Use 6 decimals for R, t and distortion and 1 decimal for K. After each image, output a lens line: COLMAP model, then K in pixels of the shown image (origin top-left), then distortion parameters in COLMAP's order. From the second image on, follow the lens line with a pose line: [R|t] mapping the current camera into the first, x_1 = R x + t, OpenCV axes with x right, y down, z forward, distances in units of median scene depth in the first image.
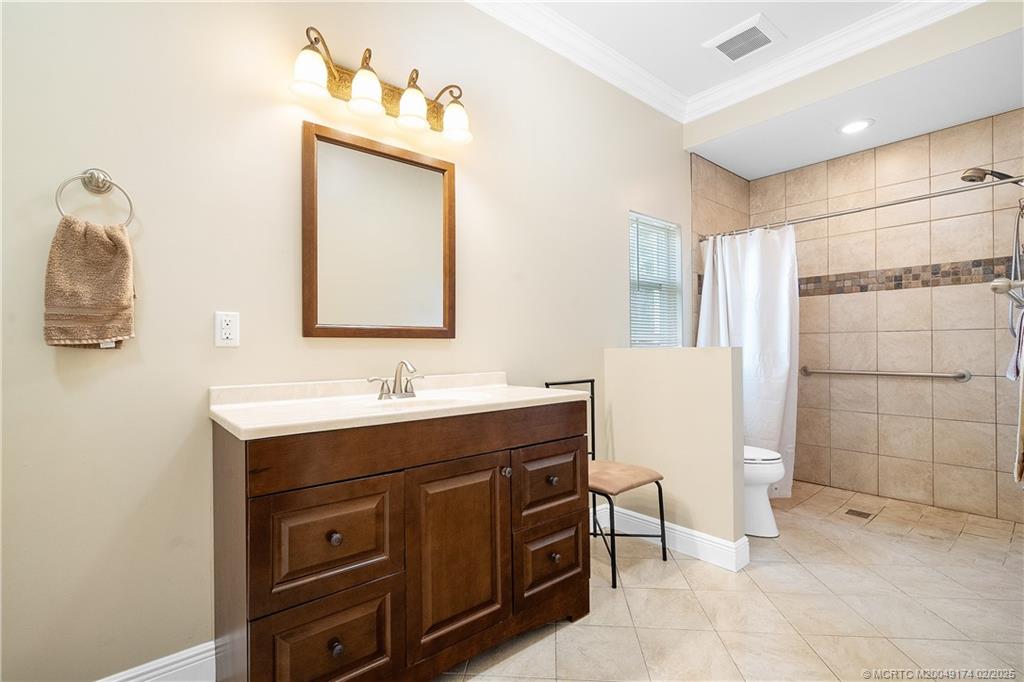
lens RADIAL K [[468.9, 0, 511.9], [0, 468.9, 343.5], [0, 0, 1]] dist [0.000271, 0.002137]
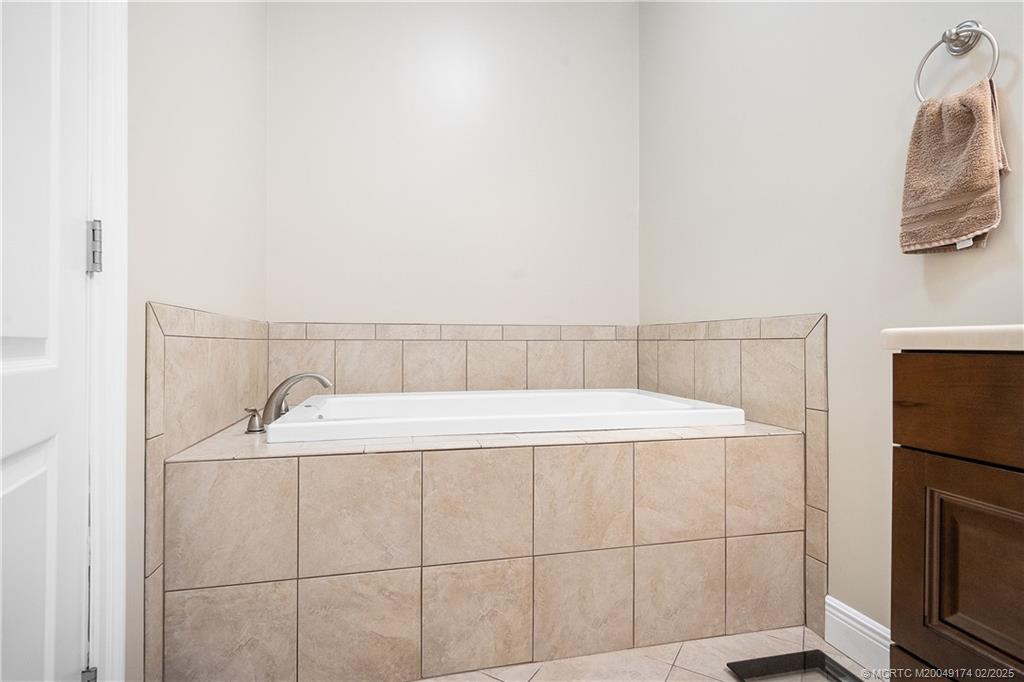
lens RADIAL K [[499.4, 0, 511.0], [0, 499.4, 341.8], [0, 0, 1]] dist [-0.001015, -0.000231]
pose [[-0.446614, -0.000938, -0.894726, 0.207017], [0.005972, 0.999974, -0.004030, 0.164919], [0.894707, -0.007143, -0.446597, 0.710392]]
